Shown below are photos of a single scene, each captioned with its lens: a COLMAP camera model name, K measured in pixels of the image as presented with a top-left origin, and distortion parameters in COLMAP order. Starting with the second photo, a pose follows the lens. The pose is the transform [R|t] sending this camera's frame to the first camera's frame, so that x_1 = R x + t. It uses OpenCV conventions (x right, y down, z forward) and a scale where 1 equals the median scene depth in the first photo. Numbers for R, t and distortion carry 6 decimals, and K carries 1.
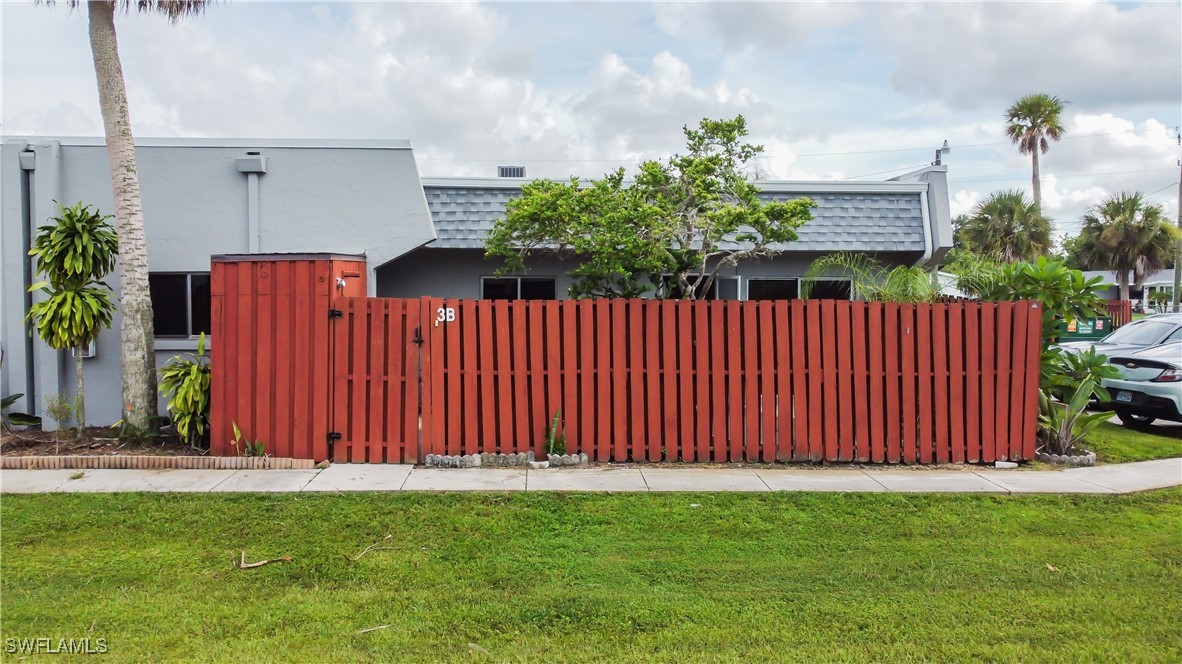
lens RADIAL K [[897.3, 0, 591.0], [0, 897.3, 332.0], [0, 0, 1]] dist [-0.002591, -0.004539]
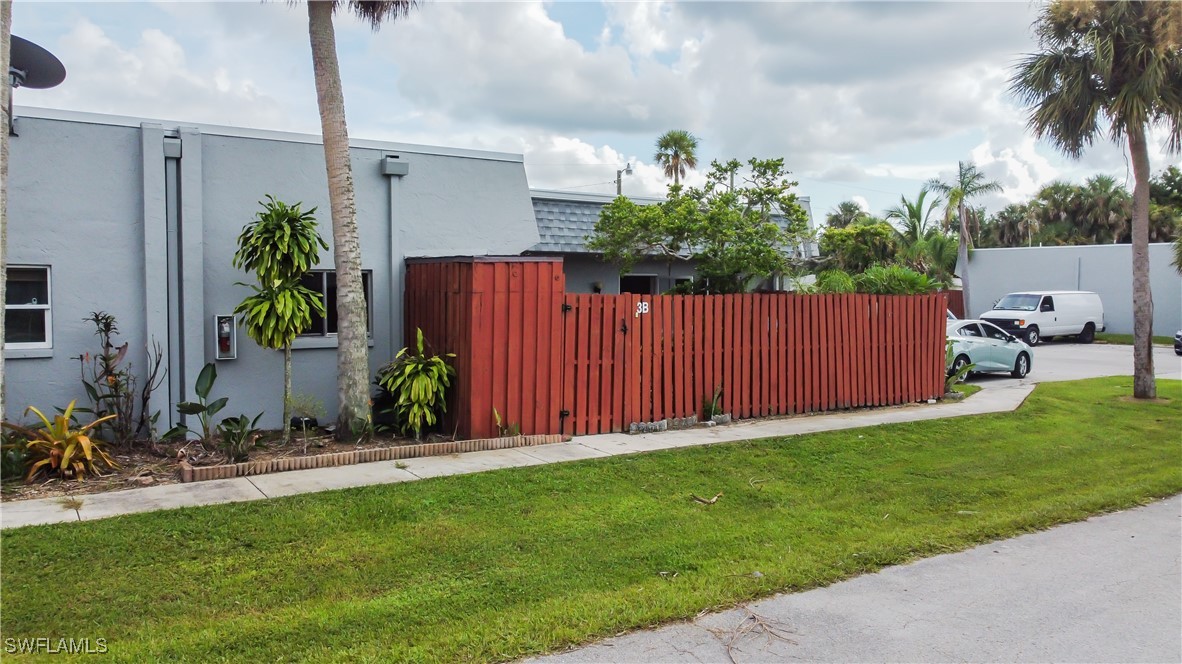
lens RADIAL K [[878.8, 0, 575.9], [0, 878.8, 337.0], [0, 0, 1]] dist [-0.004076, -0.000375]
pose [[0.865426, -0.029587, 0.500163, -0.815905], [0.024400, 0.999559, 0.016909, -0.001814], [-0.500443, -0.002430, 0.865766, 0.010386]]
